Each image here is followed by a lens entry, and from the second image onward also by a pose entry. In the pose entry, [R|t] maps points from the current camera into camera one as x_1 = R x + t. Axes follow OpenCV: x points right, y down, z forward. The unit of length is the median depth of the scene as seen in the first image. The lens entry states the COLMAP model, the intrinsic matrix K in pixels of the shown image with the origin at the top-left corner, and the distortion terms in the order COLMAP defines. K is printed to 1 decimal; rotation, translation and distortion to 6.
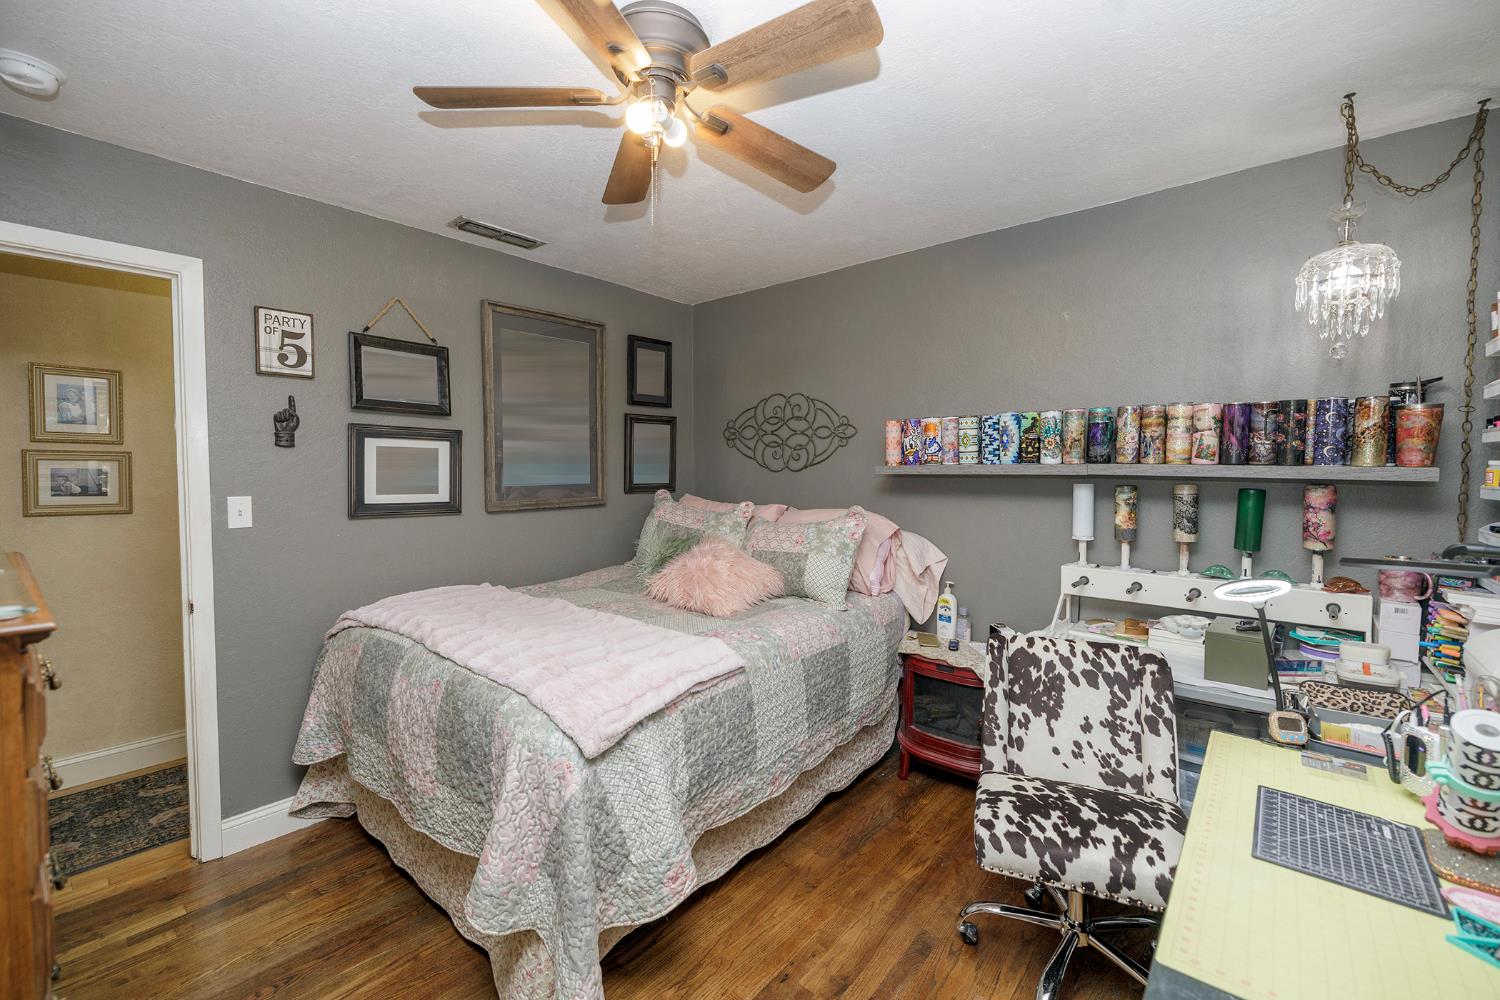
lens RADIAL K [[624.8, 0, 740.8], [0, 624.8, 497.9], [0, 0, 1]] dist [0.003636, -0.000696]
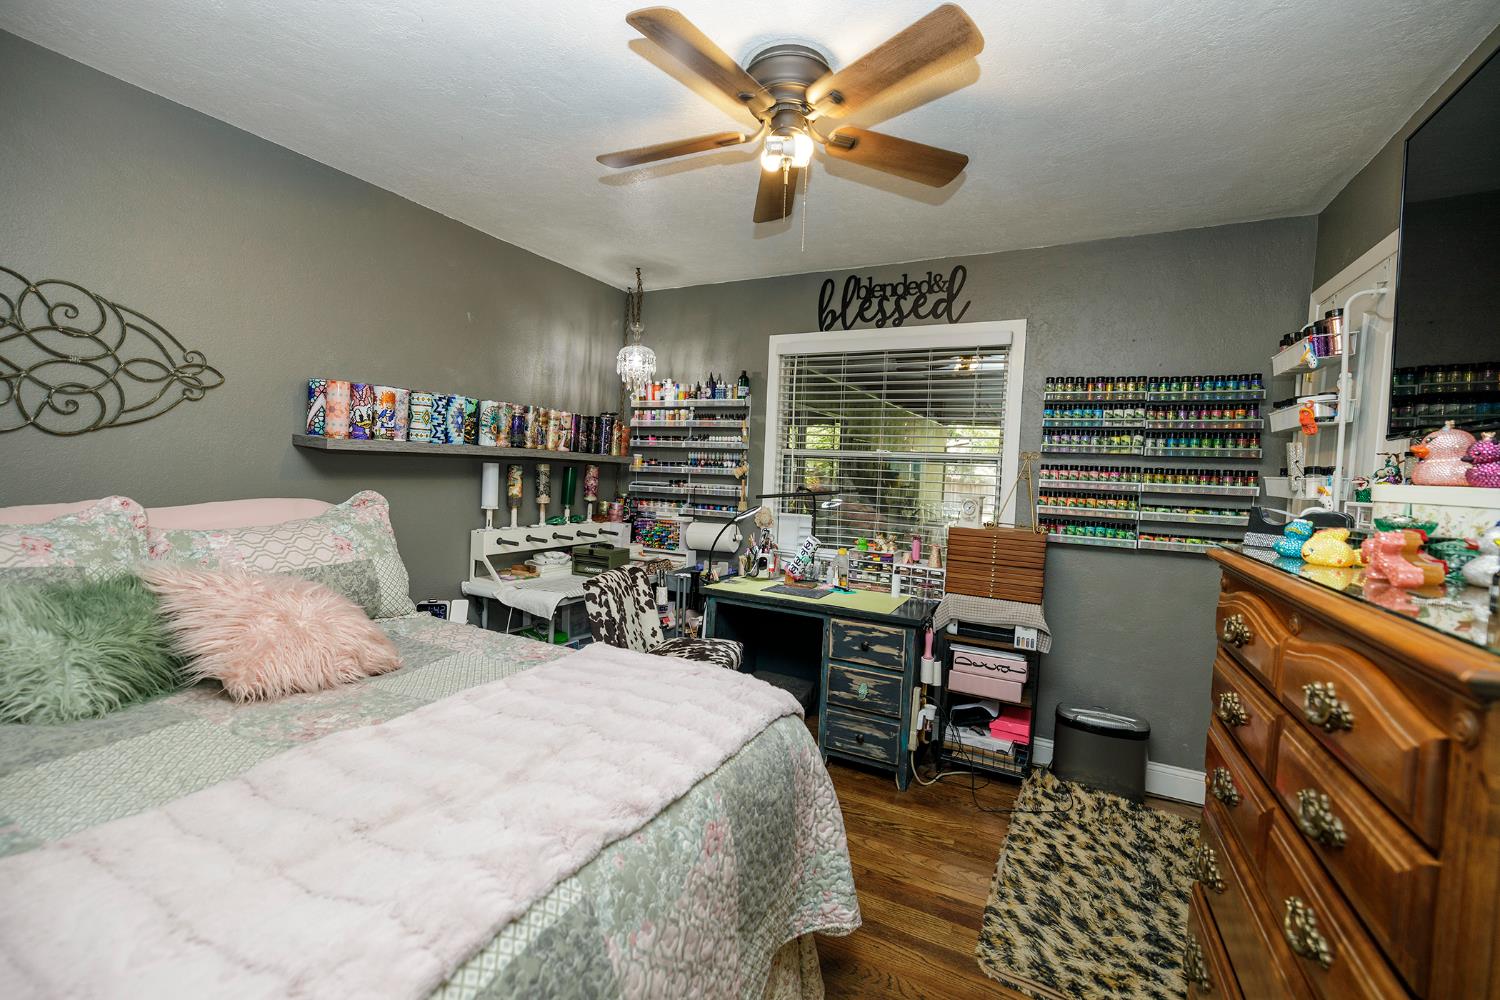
lens RADIAL K [[624.8, 0, 740.8], [0, 624.8, 497.9], [0, 0, 1]] dist [0.003636, -0.000696]
pose [[-0.228005, -0.057327, 0.971971, -0.686574], [0.008835, 0.998102, 0.060941, -0.022494], [-0.973620, 0.022482, -0.227066, 0.738331]]
